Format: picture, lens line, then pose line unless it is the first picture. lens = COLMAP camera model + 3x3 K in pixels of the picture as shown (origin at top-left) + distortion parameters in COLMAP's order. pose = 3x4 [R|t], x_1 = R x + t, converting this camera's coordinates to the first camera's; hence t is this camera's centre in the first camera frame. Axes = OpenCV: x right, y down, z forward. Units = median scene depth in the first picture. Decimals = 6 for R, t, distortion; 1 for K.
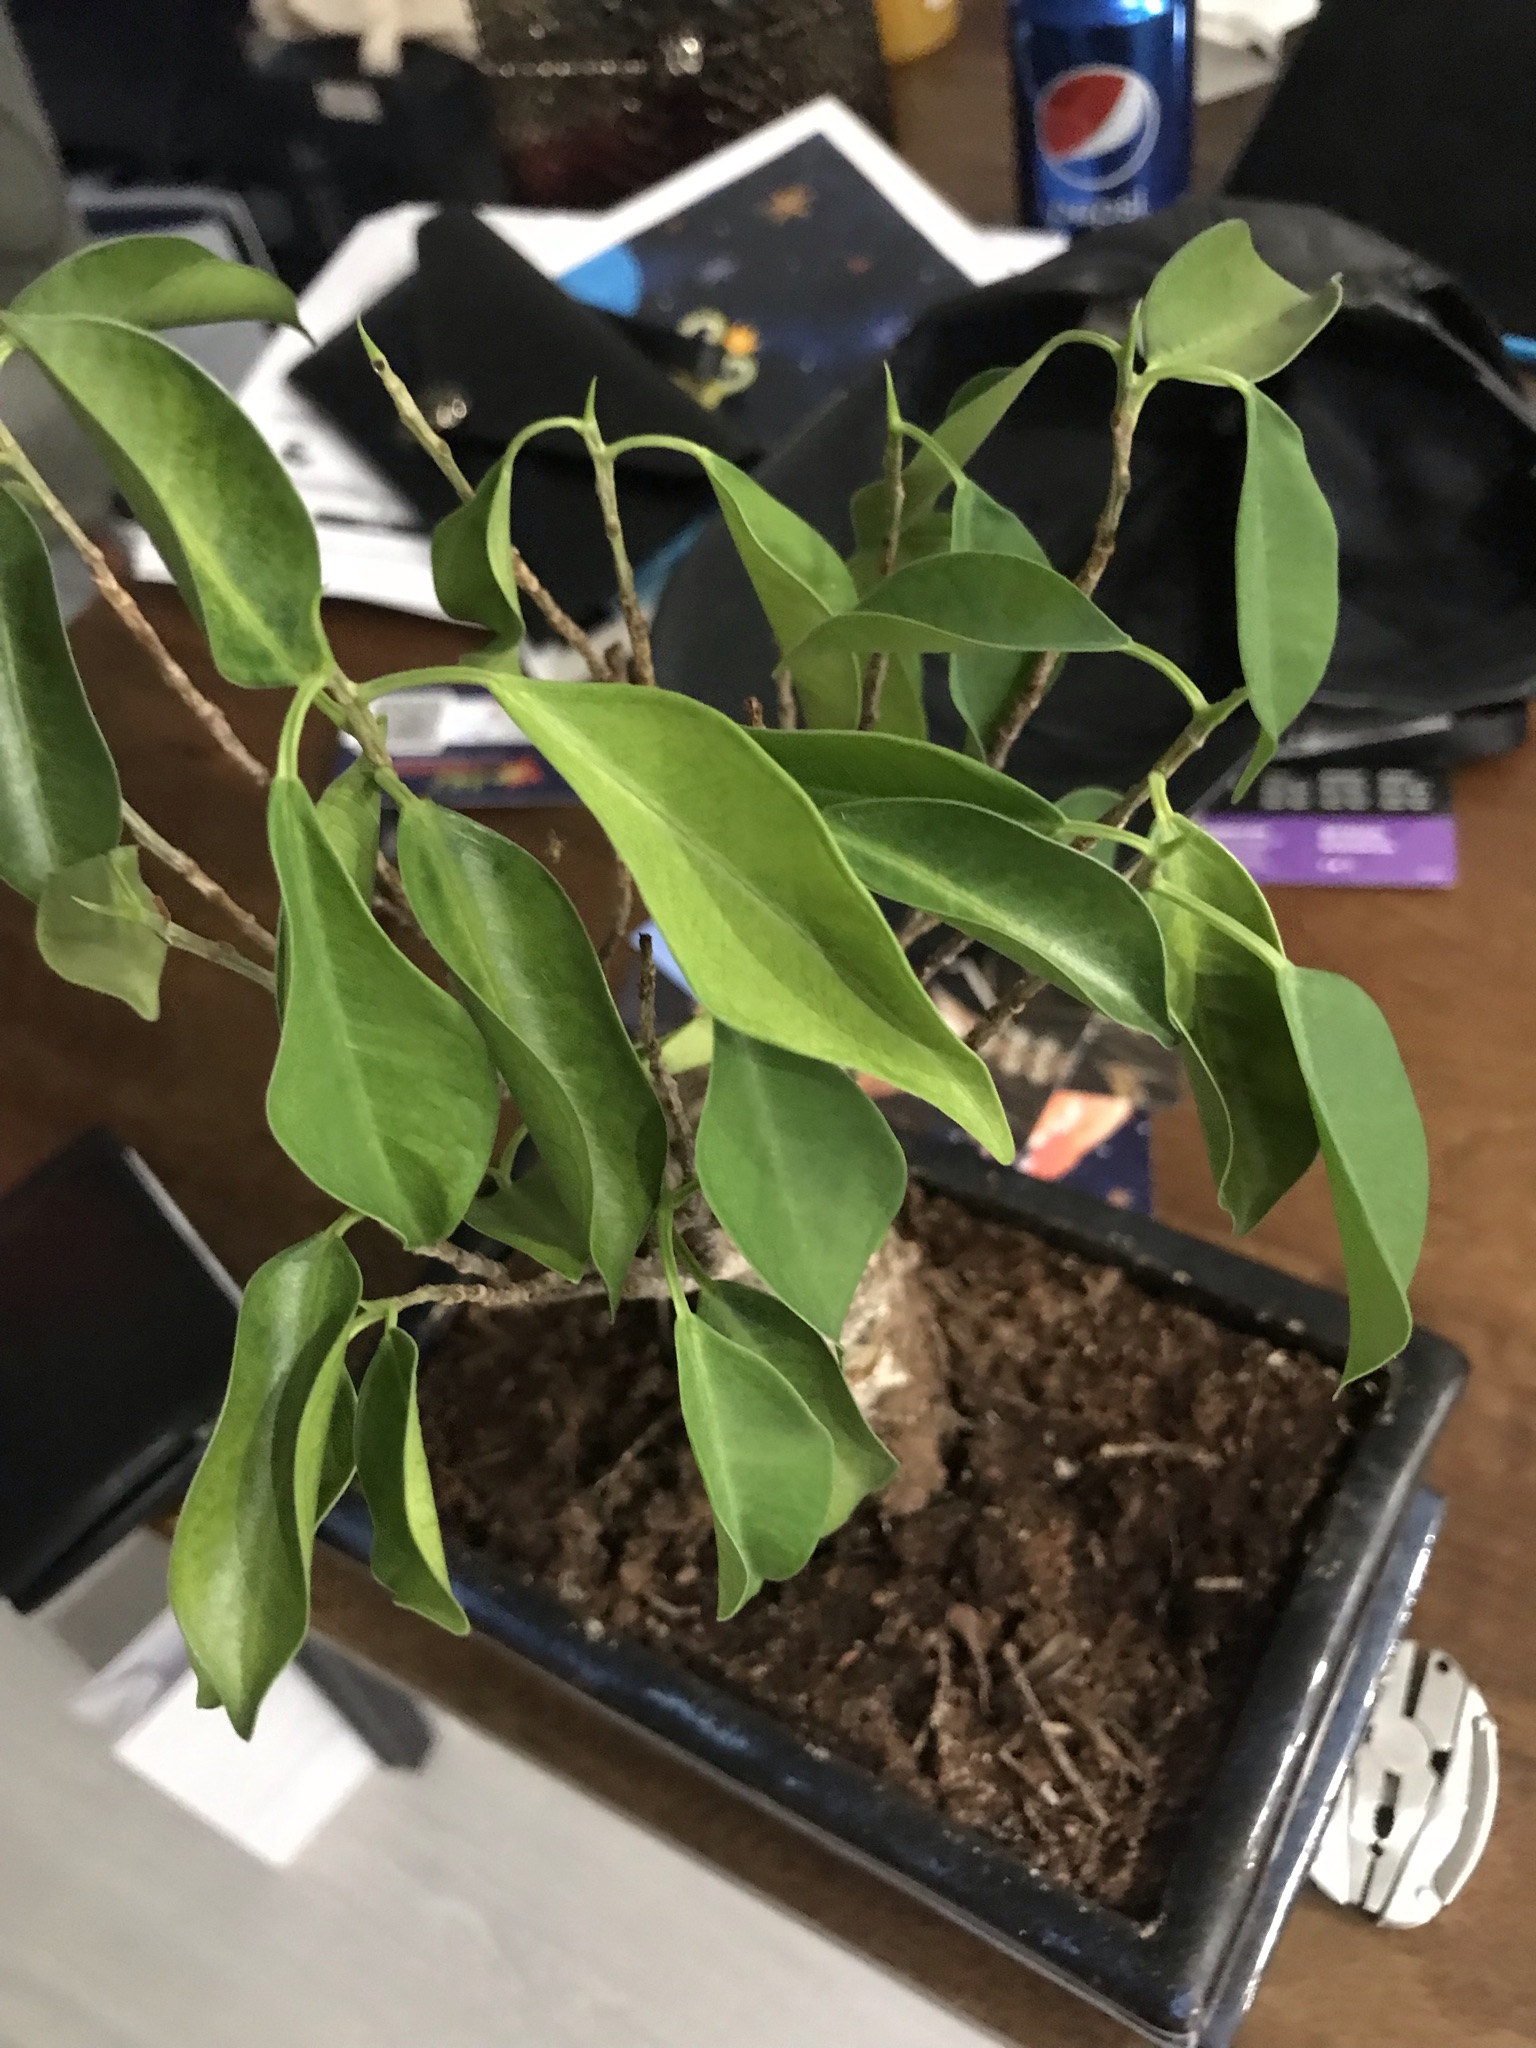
lens RADIAL K [[1718.6, 0, 768.0], [0, 1718.6, 1024.0], [0, 0, 1]] dist [-0.028442, 0.014660]
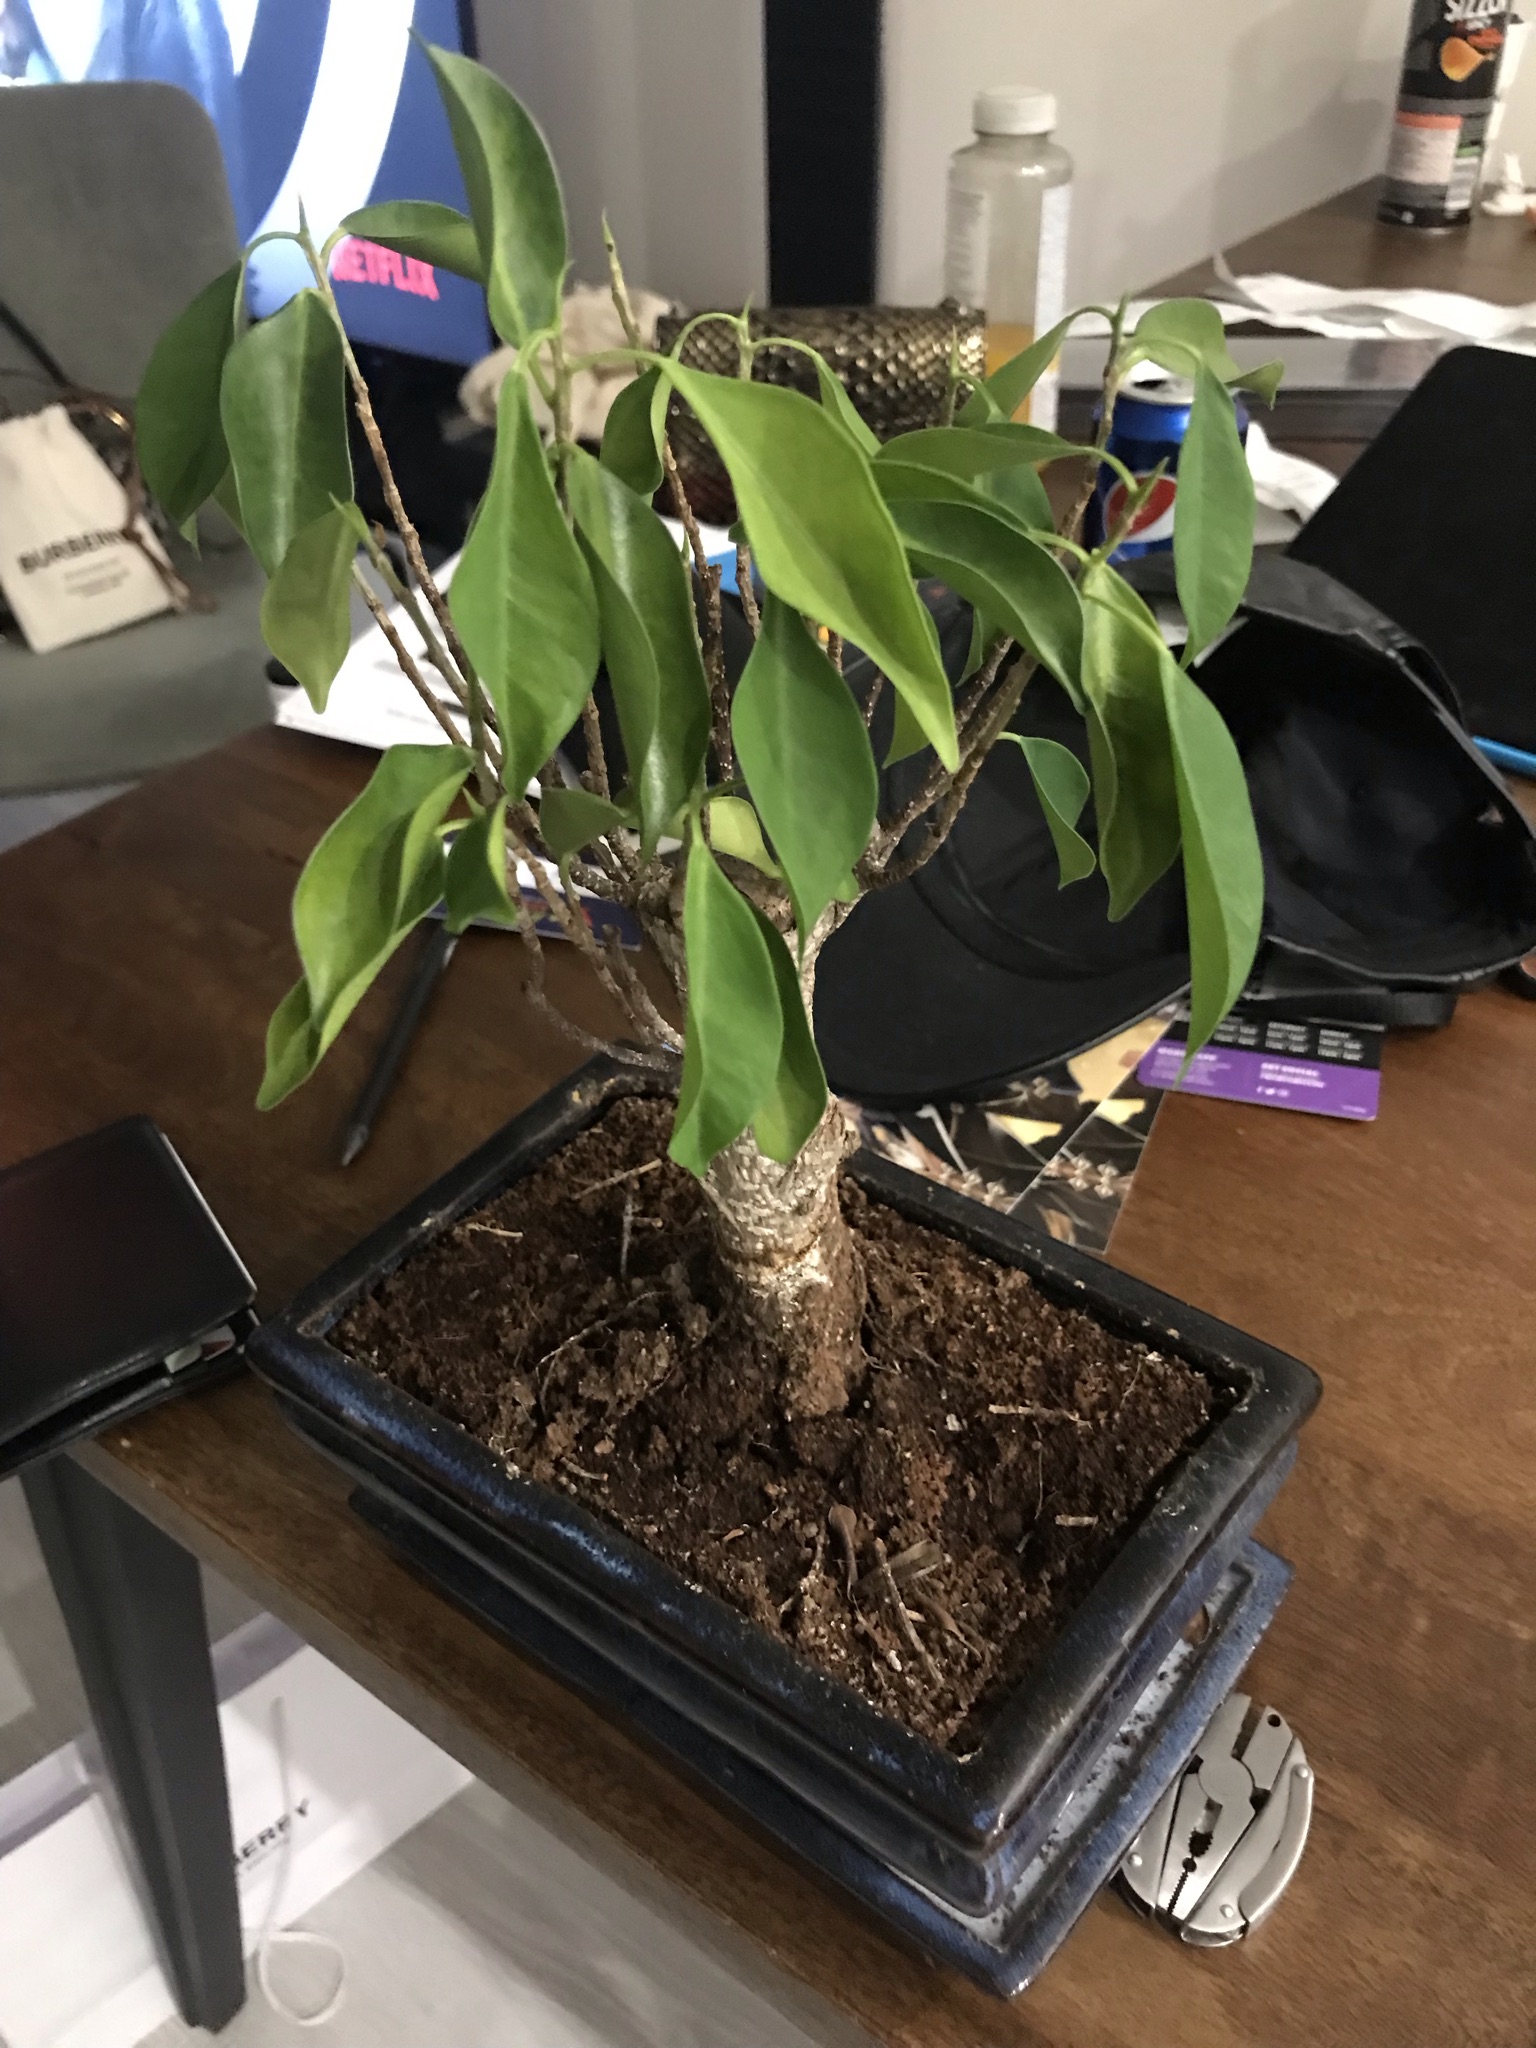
lens RADIAL K [[1675.1, 0, 768.0], [0, 1675.1, 1024.0], [0, 0, 1]] dist [-0.007903, -0.005042]
pose [[0.983009, 0.182702, -0.017719, 0.026890], [-0.181758, 0.955326, -0.233059, 0.298569], [-0.025652, 0.232319, 0.972301, -0.122396]]
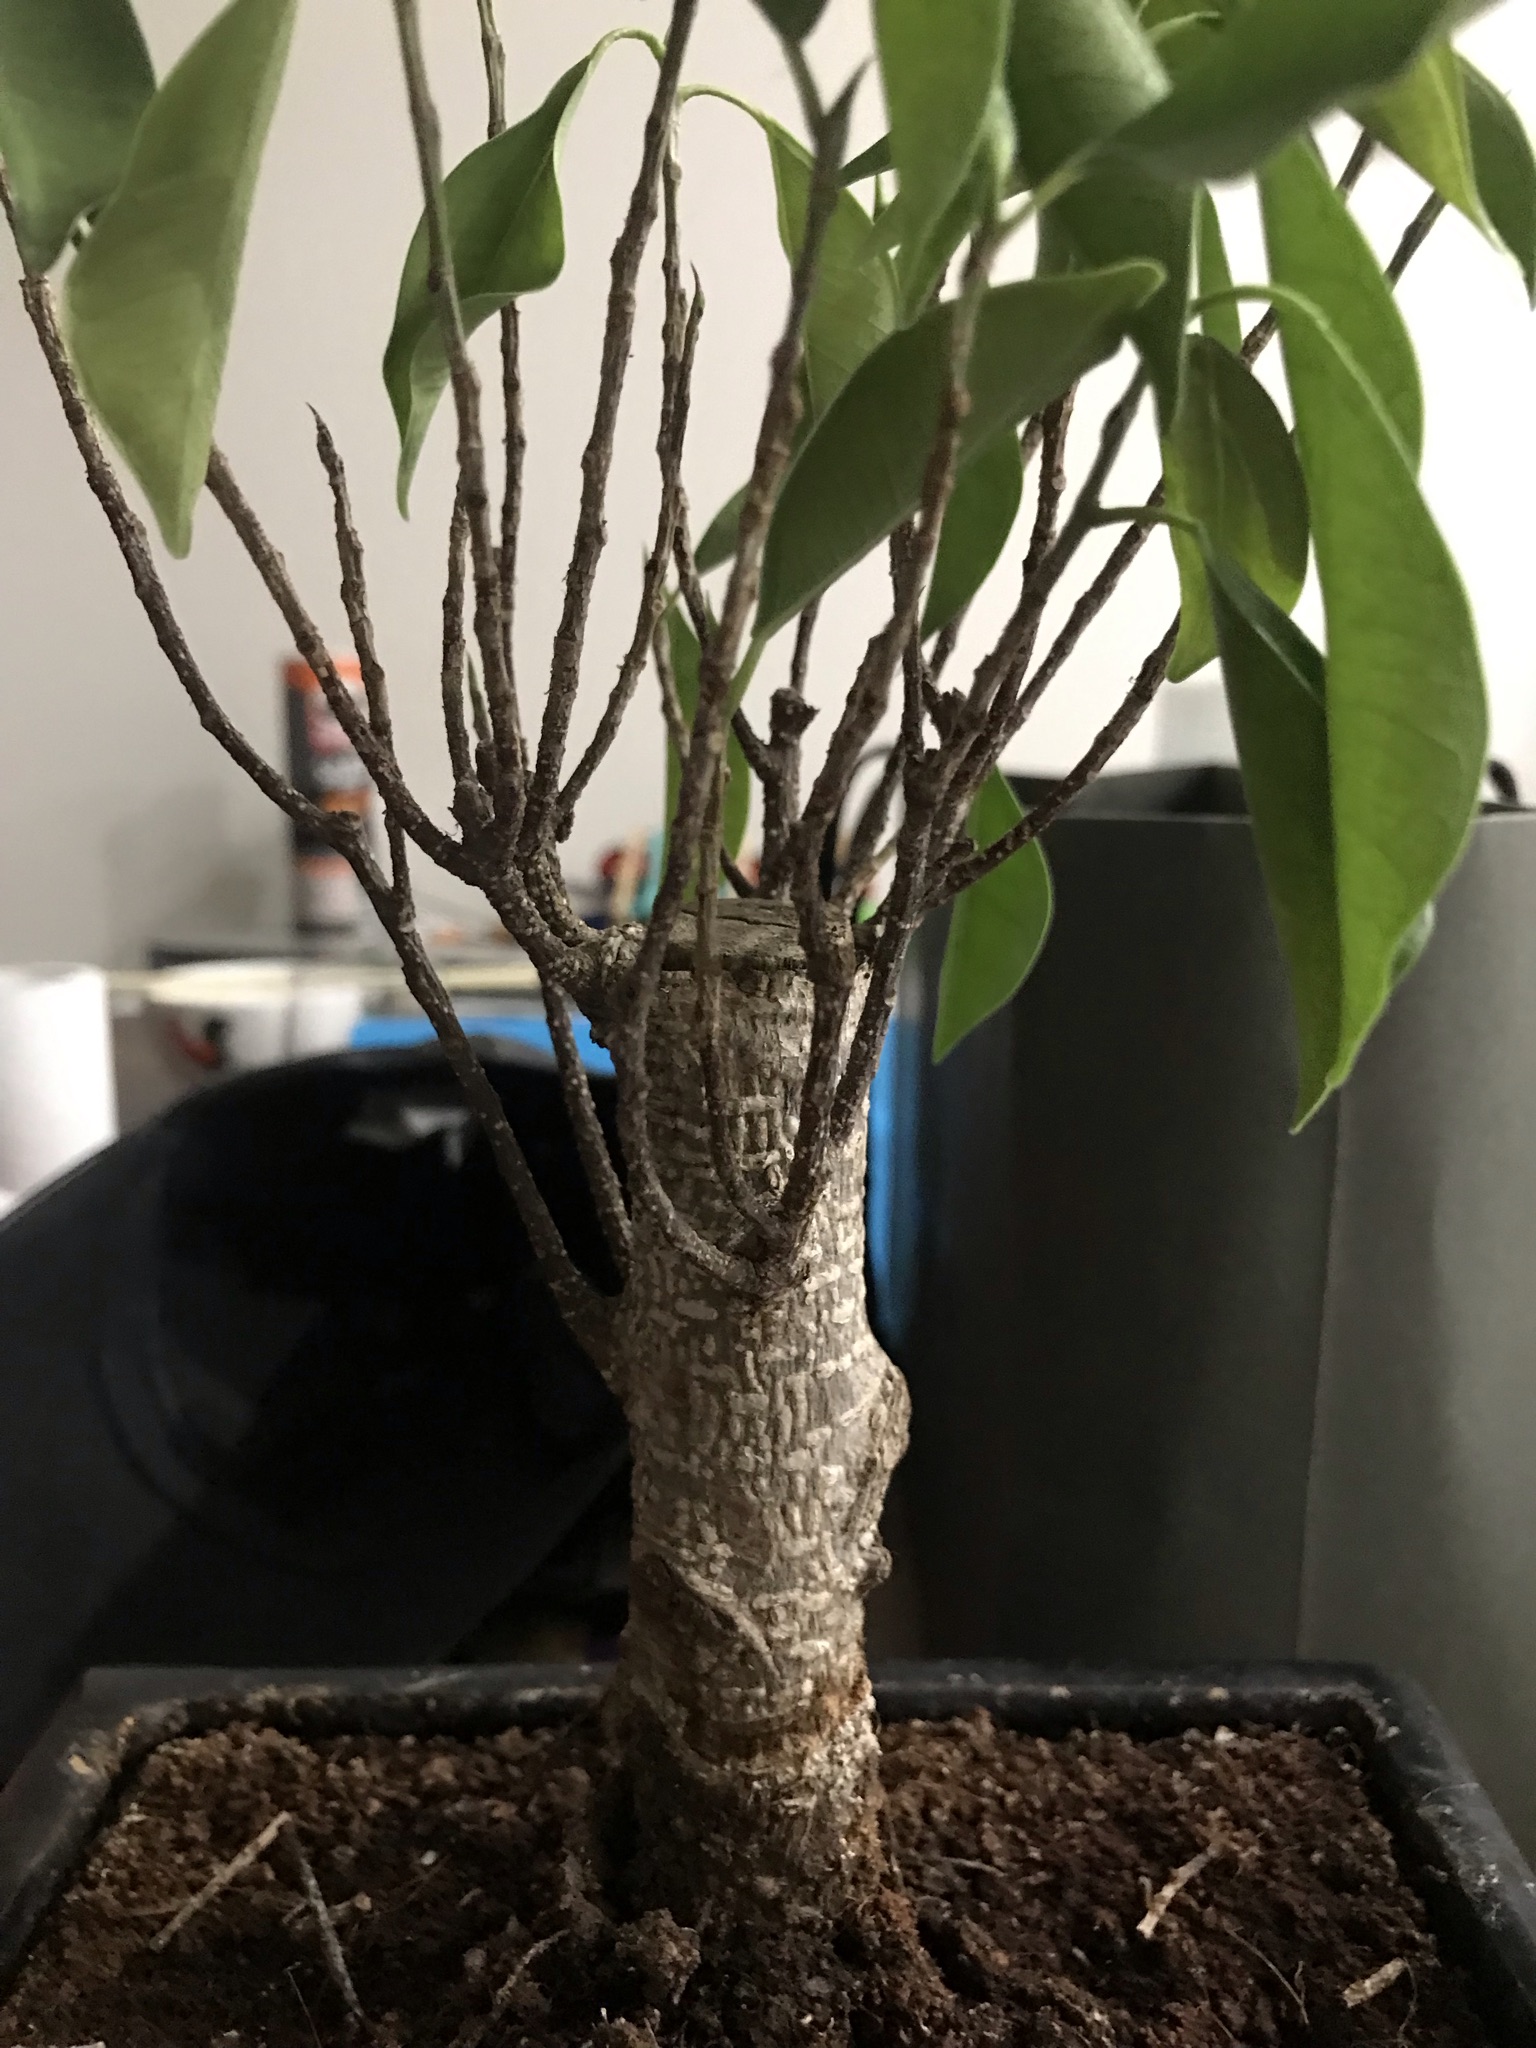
lens RADIAL K [[1718.6, 0, 768.0], [0, 1718.6, 1024.0], [0, 0, 1]] dist [-0.028442, 0.014660]
pose [[0.850143, 0.059252, 0.523208, -0.289924], [0.315348, 0.738450, -0.596026, 0.359604], [-0.421678, 0.671700, 0.609103, 0.436537]]
